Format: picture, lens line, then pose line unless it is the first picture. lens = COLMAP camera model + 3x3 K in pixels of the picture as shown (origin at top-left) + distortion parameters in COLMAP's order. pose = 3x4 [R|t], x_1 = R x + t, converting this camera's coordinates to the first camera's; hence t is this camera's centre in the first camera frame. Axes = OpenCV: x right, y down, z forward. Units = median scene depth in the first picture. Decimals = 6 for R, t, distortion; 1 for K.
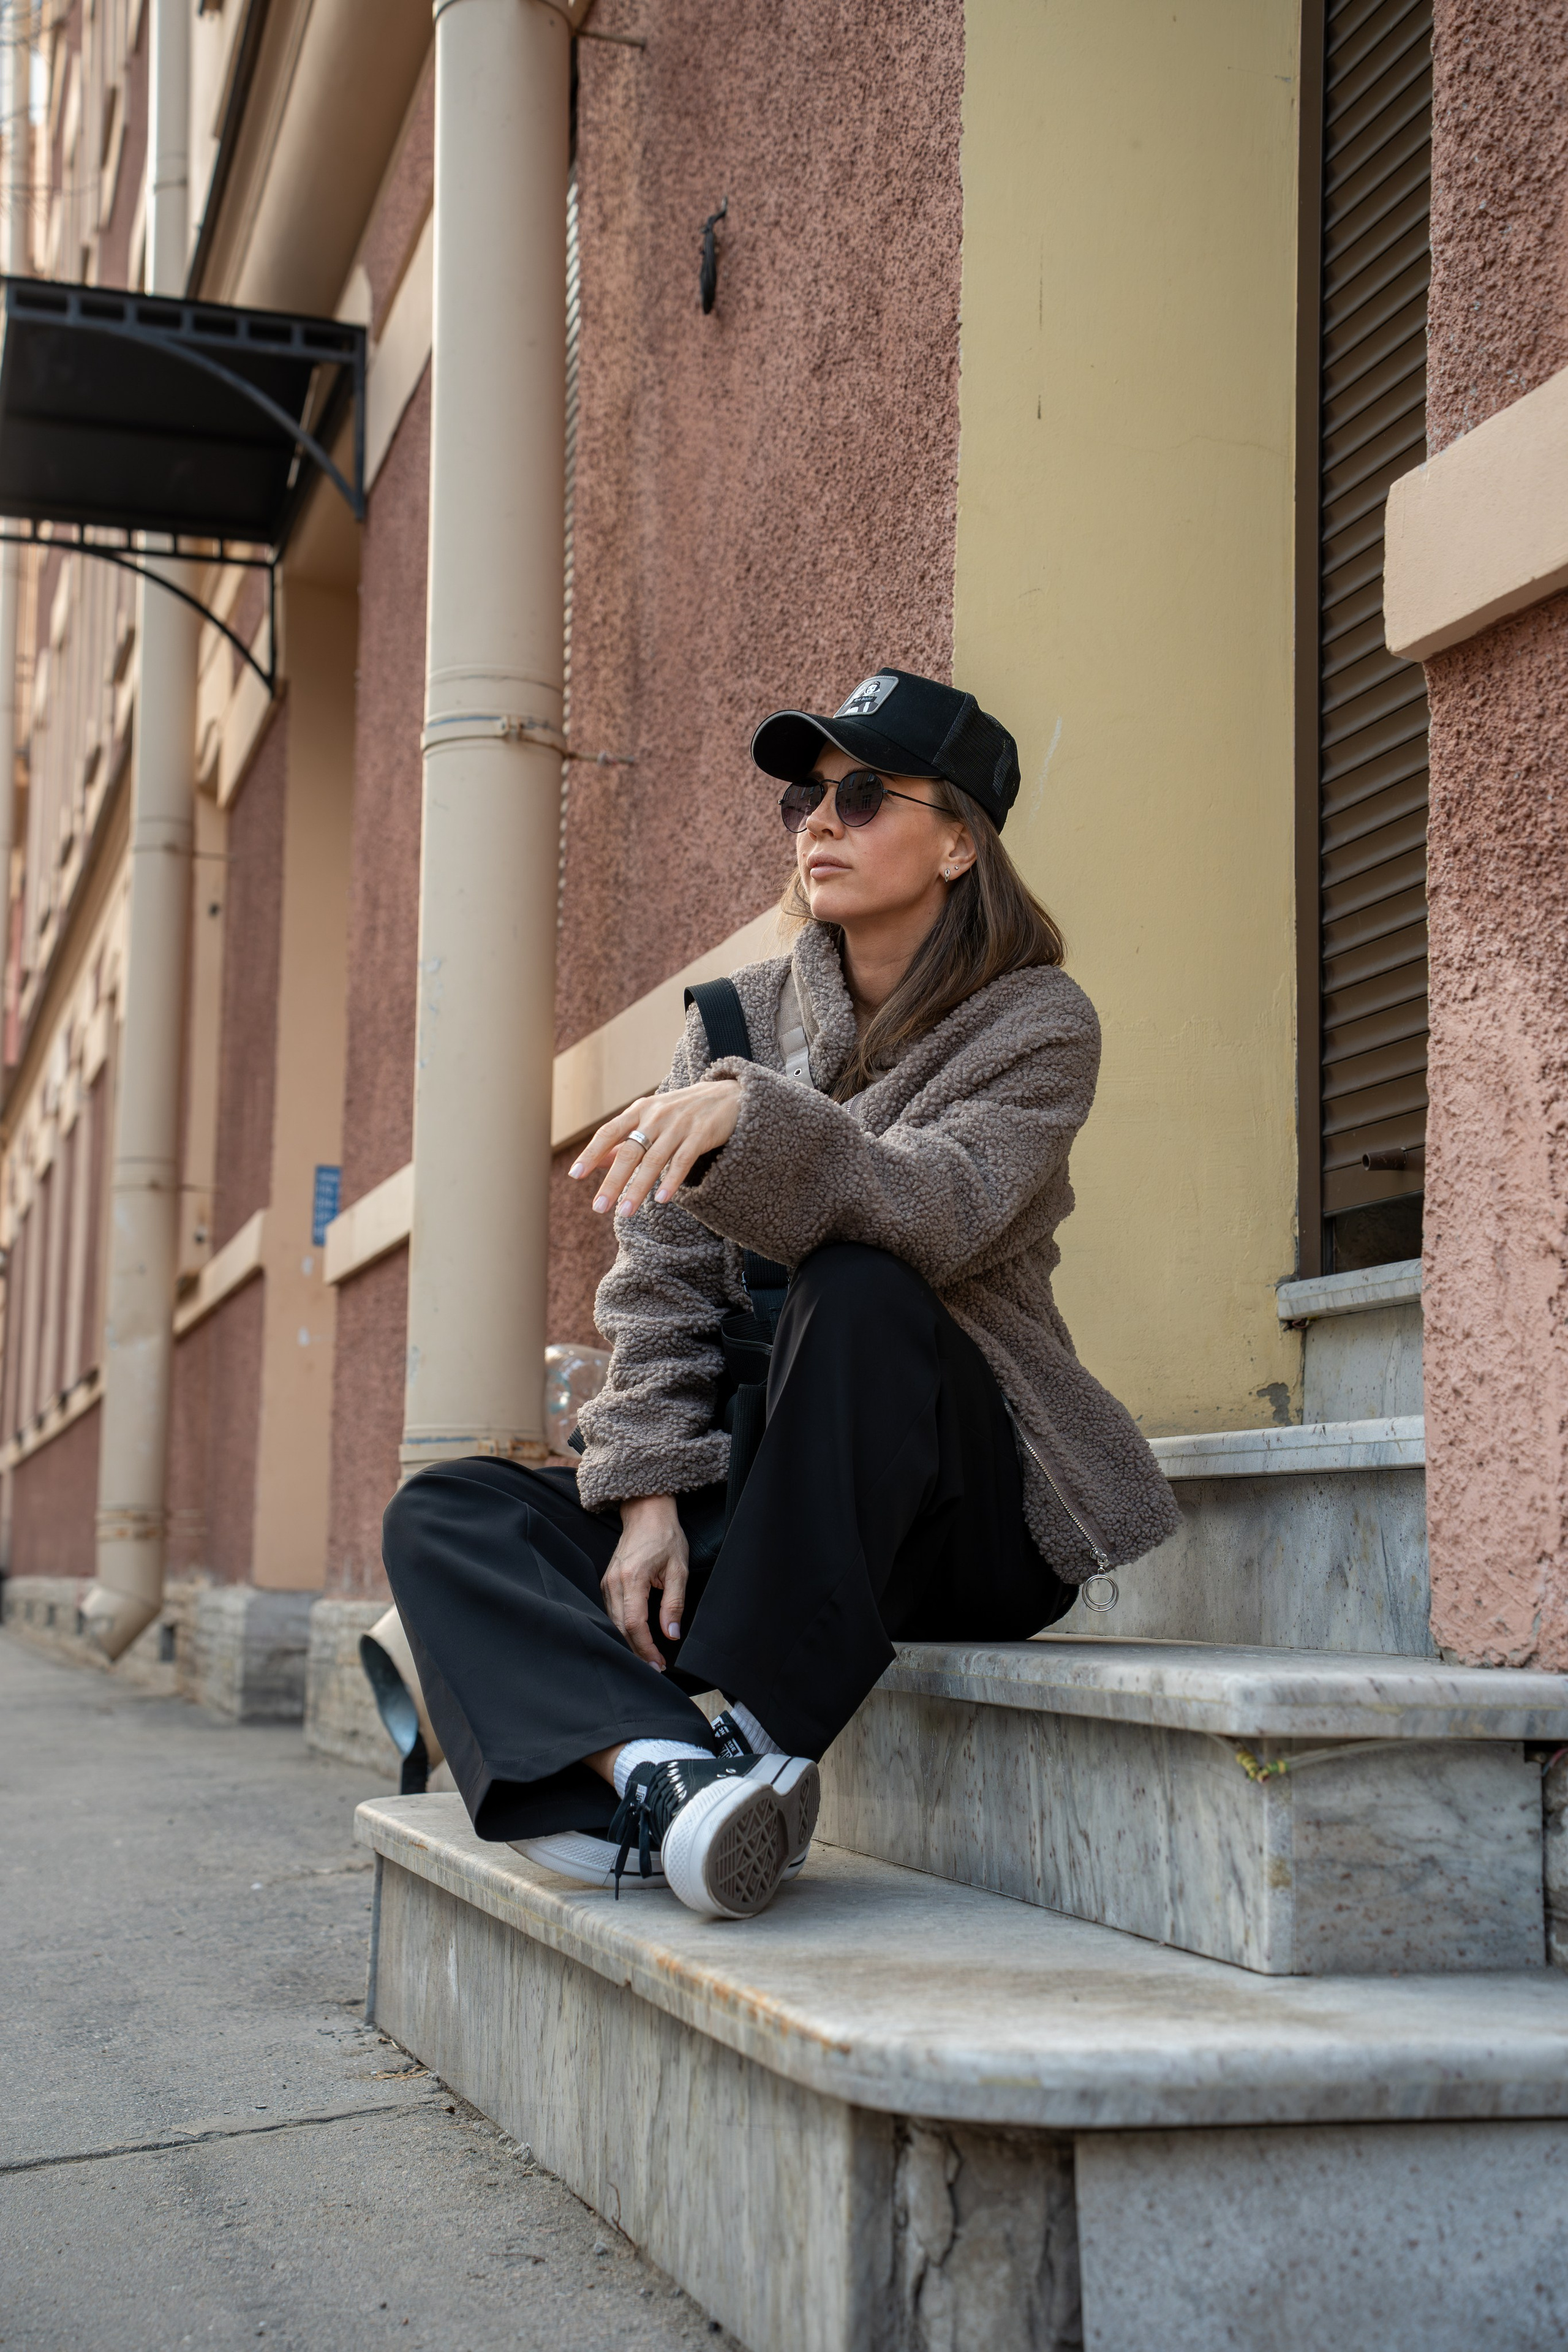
lens RADIAL K [[3037.0, 0, 780.1], [0, 3037.0, 1168.7], [0, 0, 1]] dist [0.157024, 0.245142]
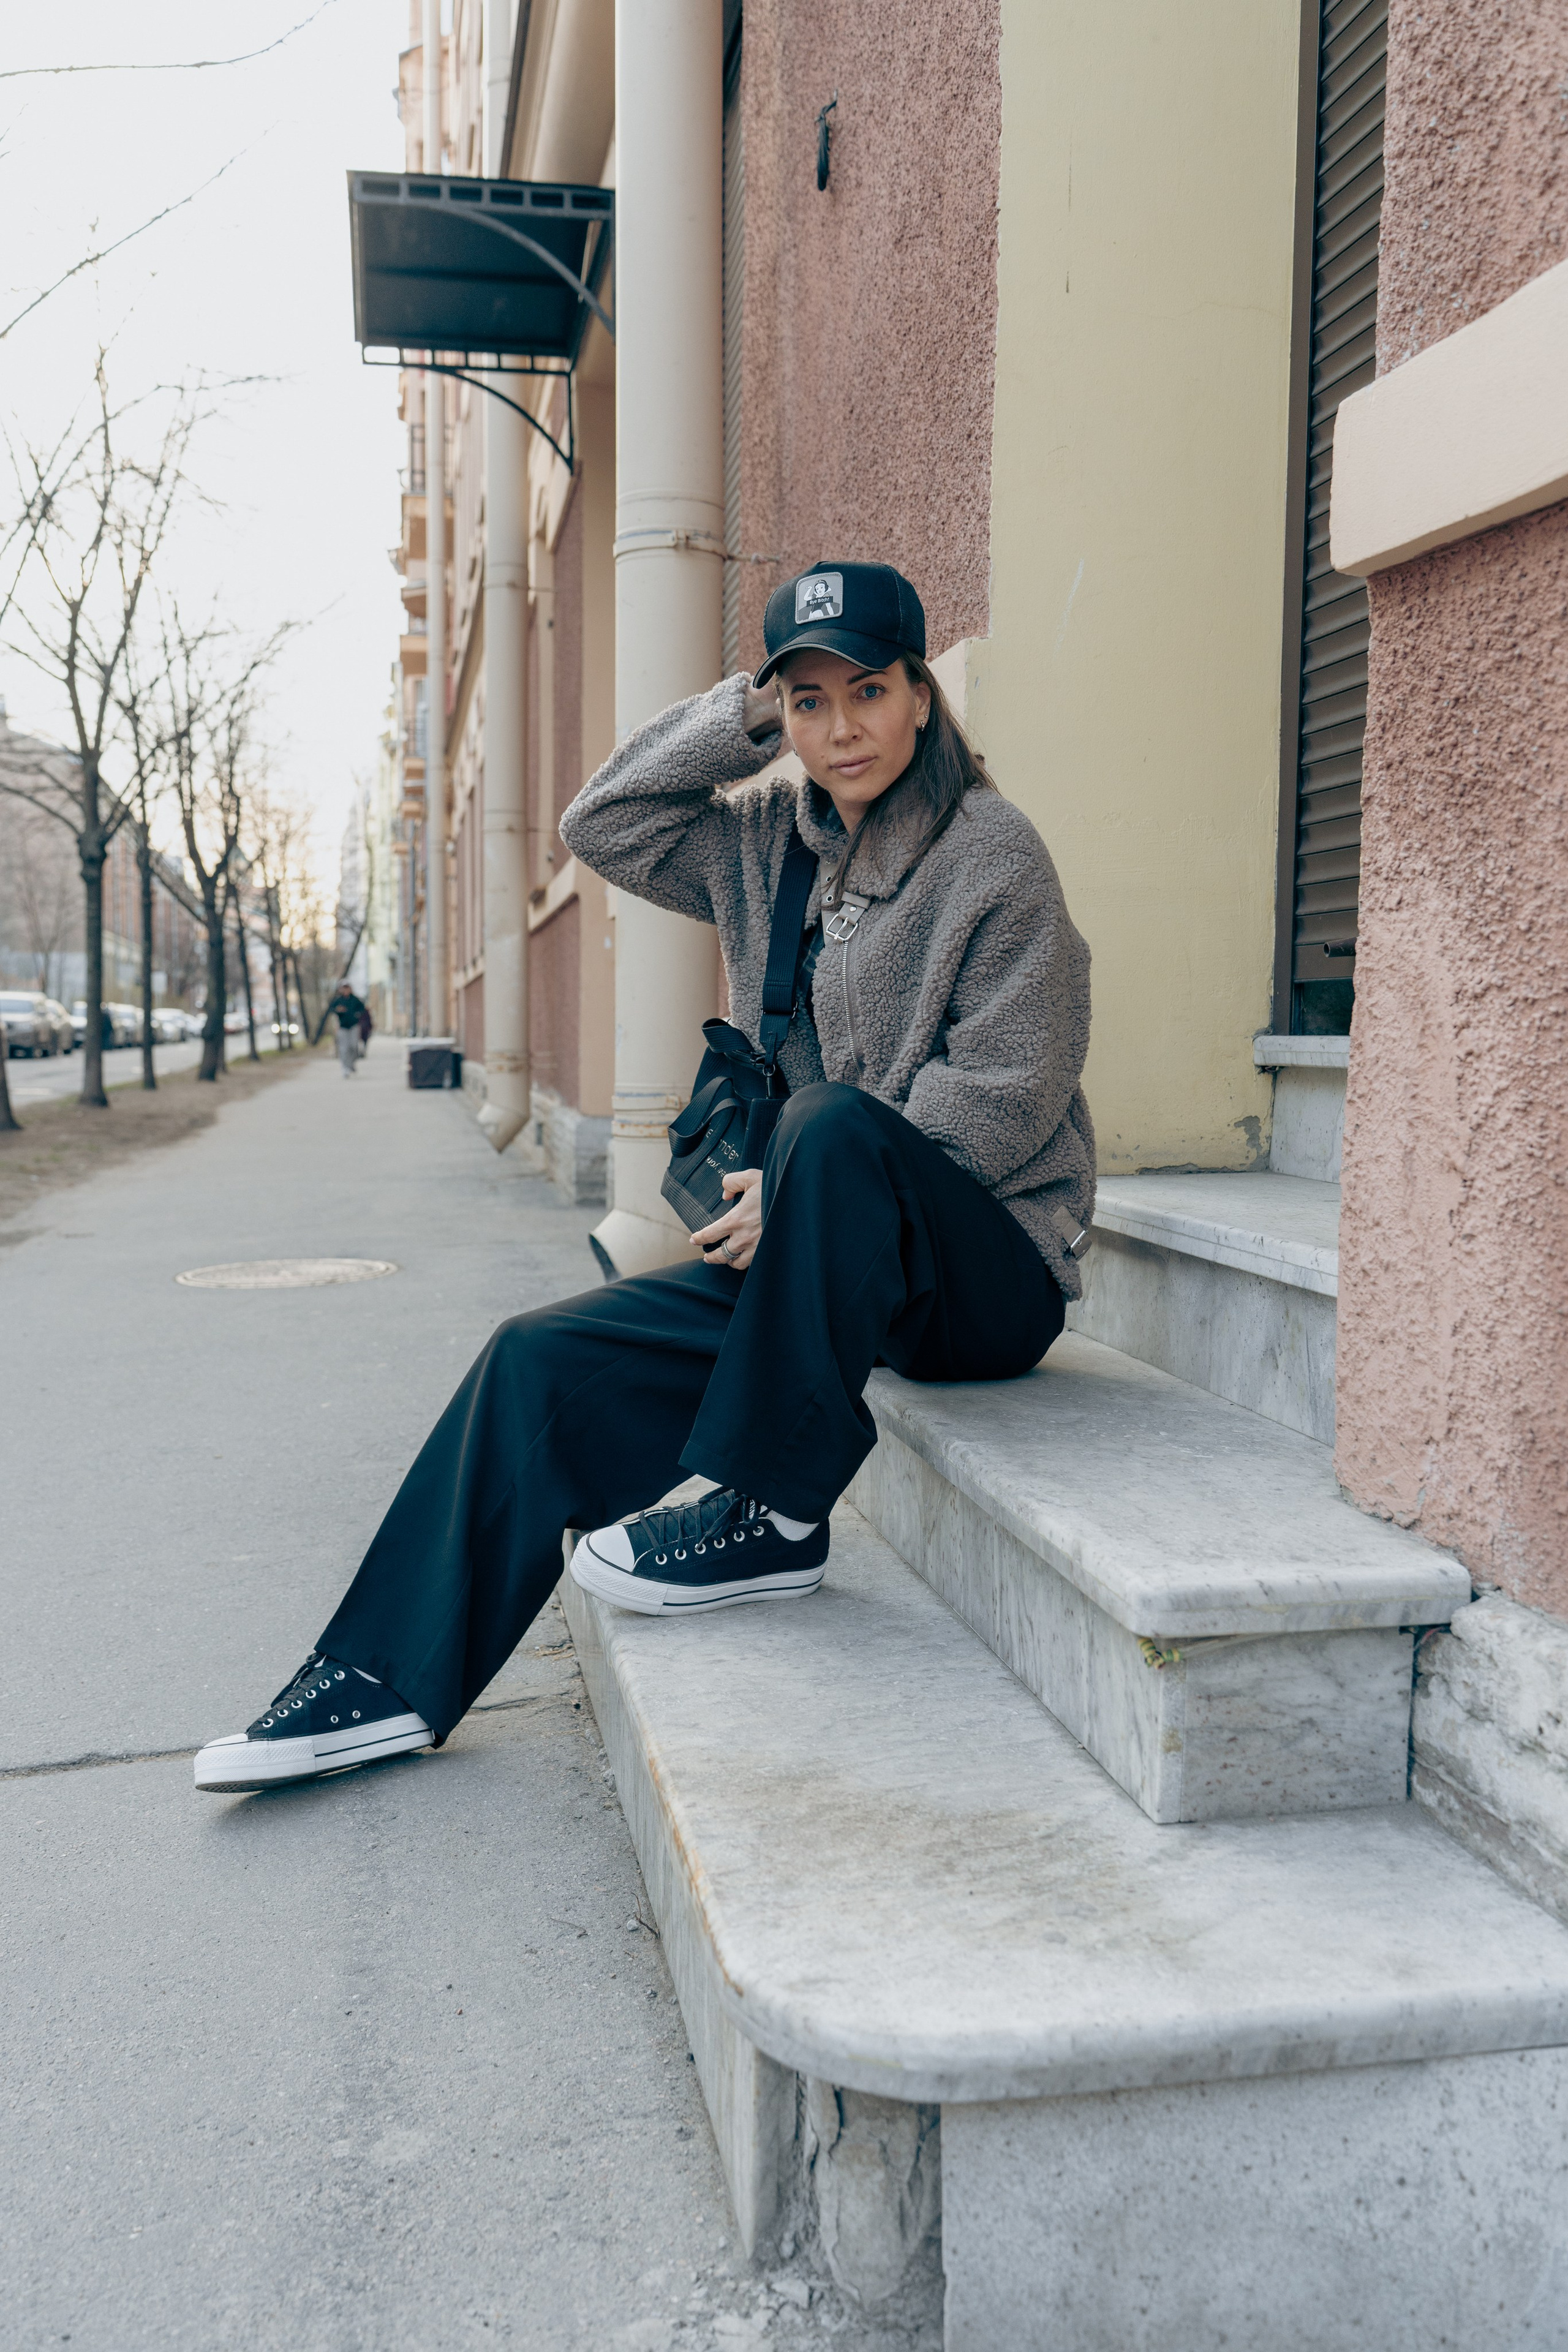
lens RADIAL K [[1999.6, 0, 778.2], [0, 1999.6, 1179.3], [0, 0, 1]] dist [0.016425, -0.016834]
pose [[0.994720, 0.002367, -0.102594, 0.069804], [0.018885, 0.978438, 0.205676, -0.095296], [0.100869, -0.206527, 0.973228, 0.233045]]
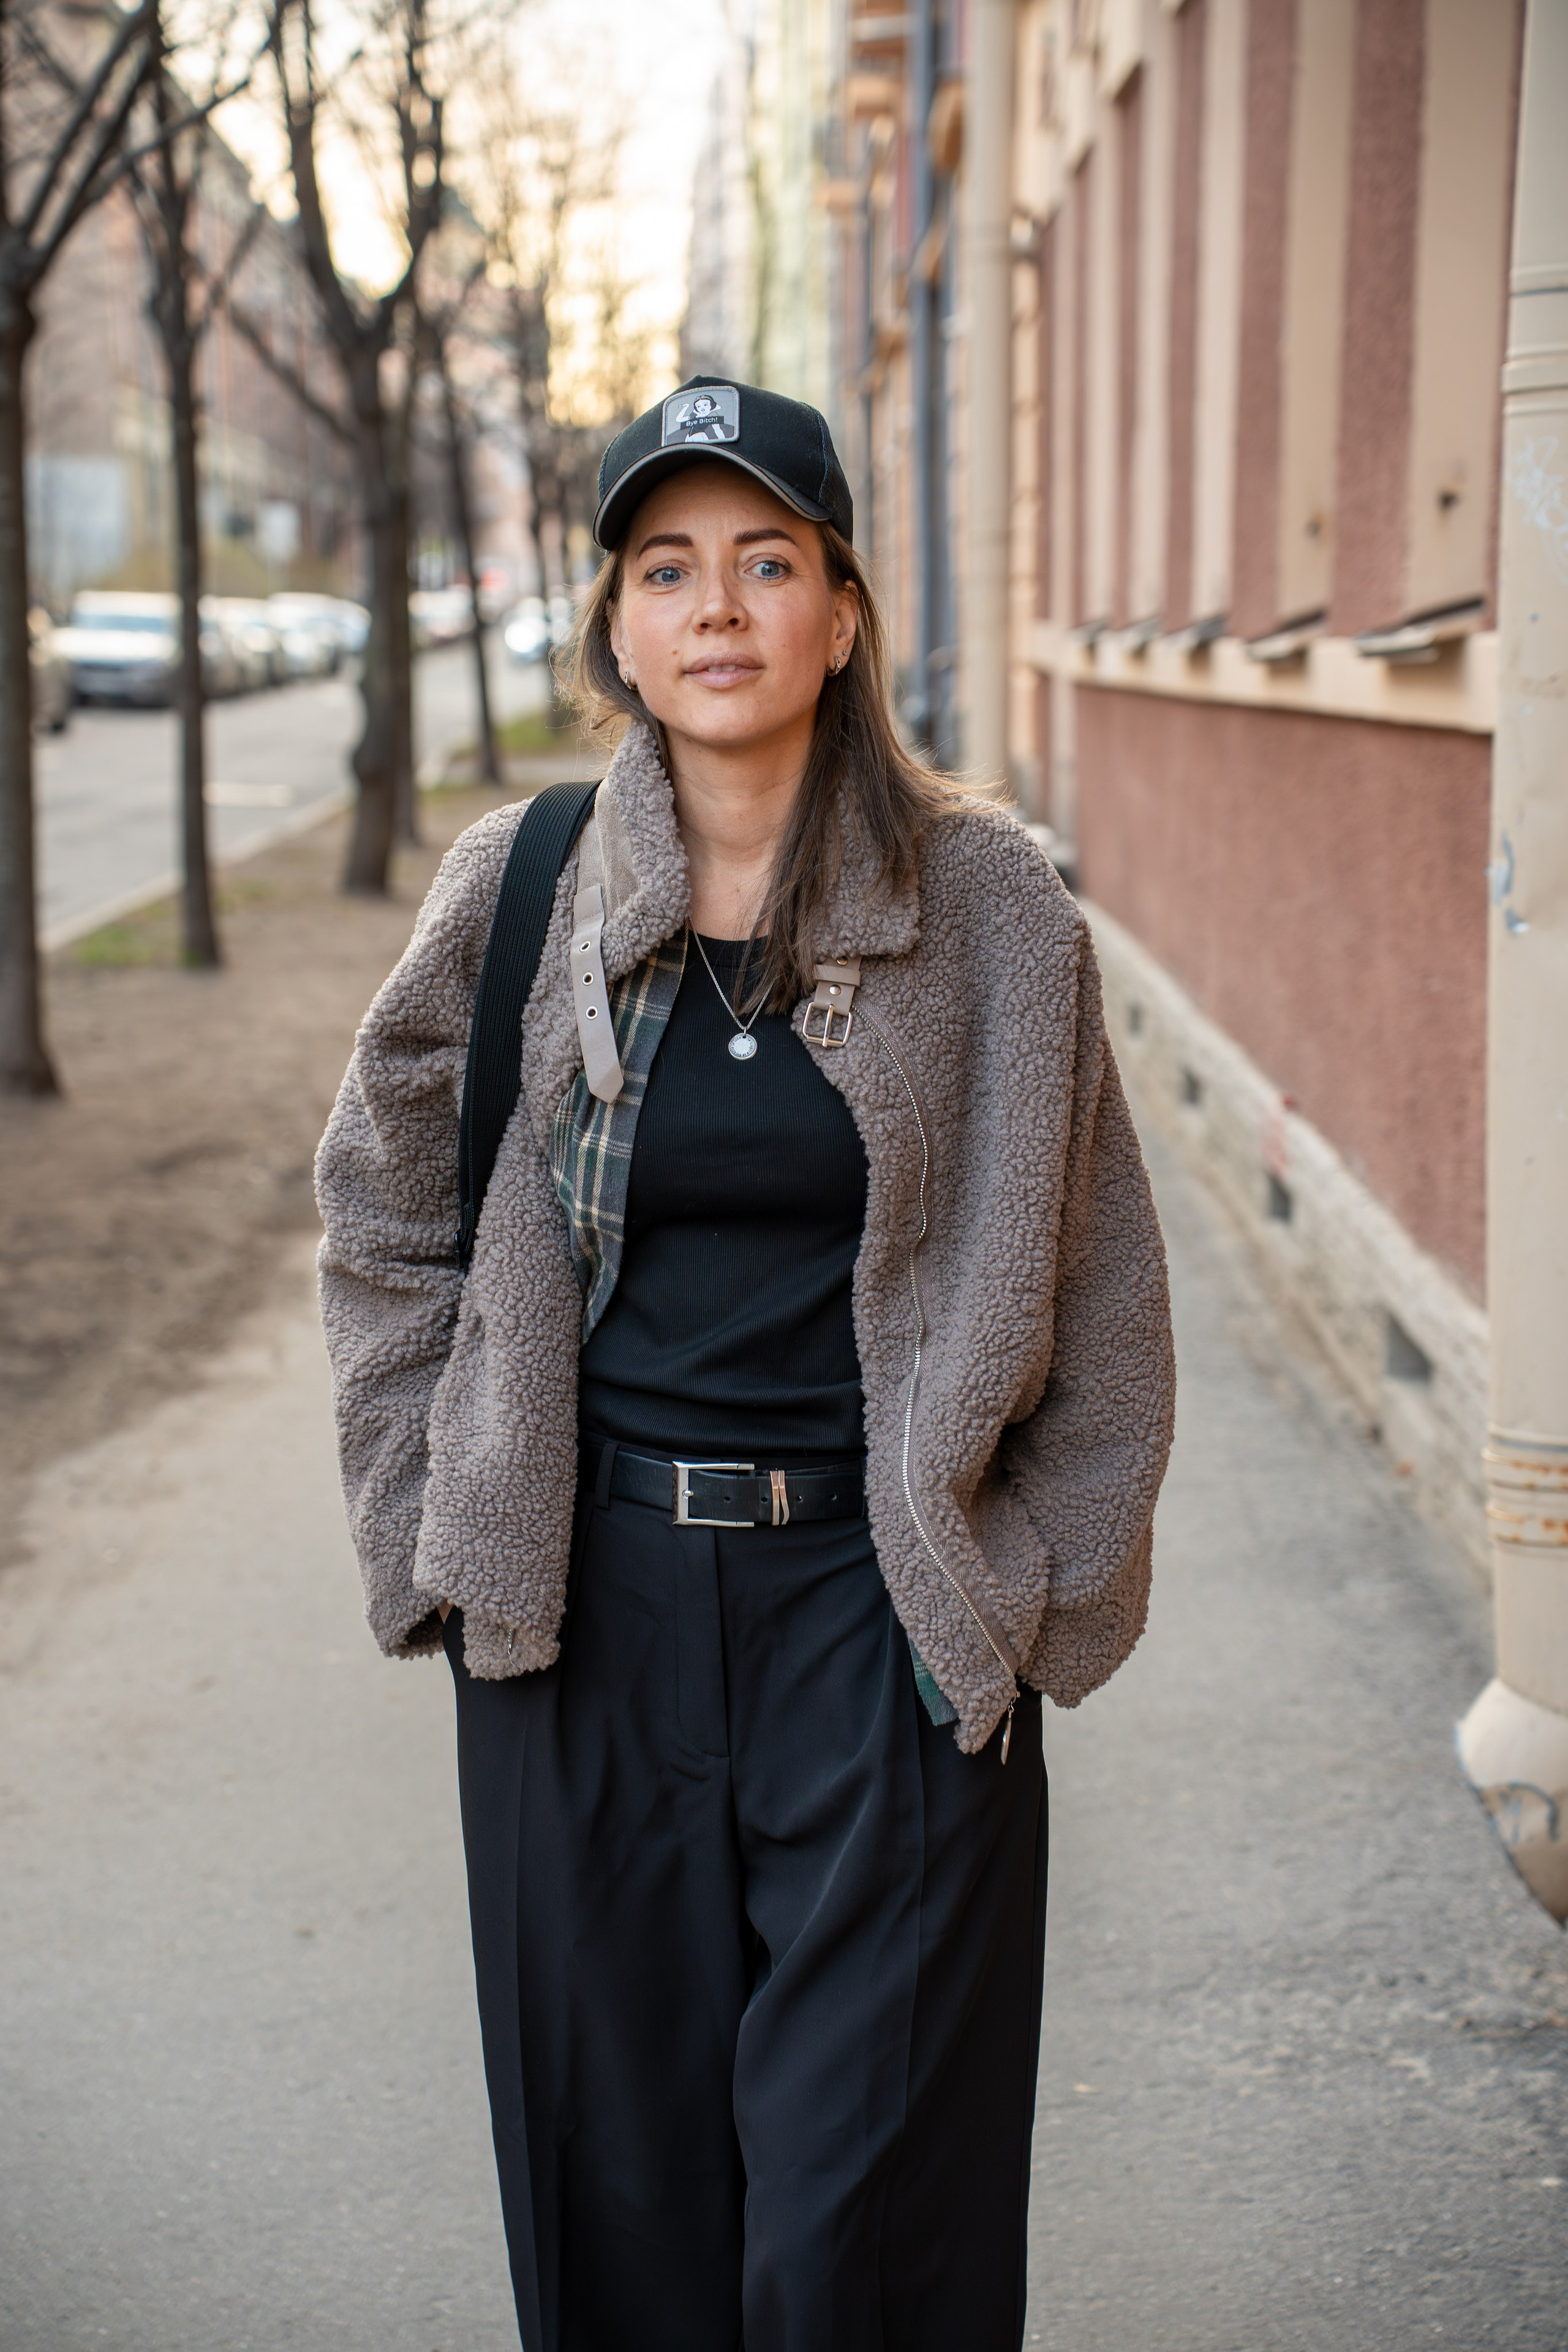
lens RADIAL K [[4504.8, 0, 784.0], [0, 4504.8, 1176.0], [0, 0, 1]] dist [0.552993, -0.001040]
pose [[0.956440, 0.017827, -0.291383, -0.590894], [0.057857, 0.966759, 0.249058, -0.140536], [0.286137, -0.255068, 0.923616, 2.109255]]
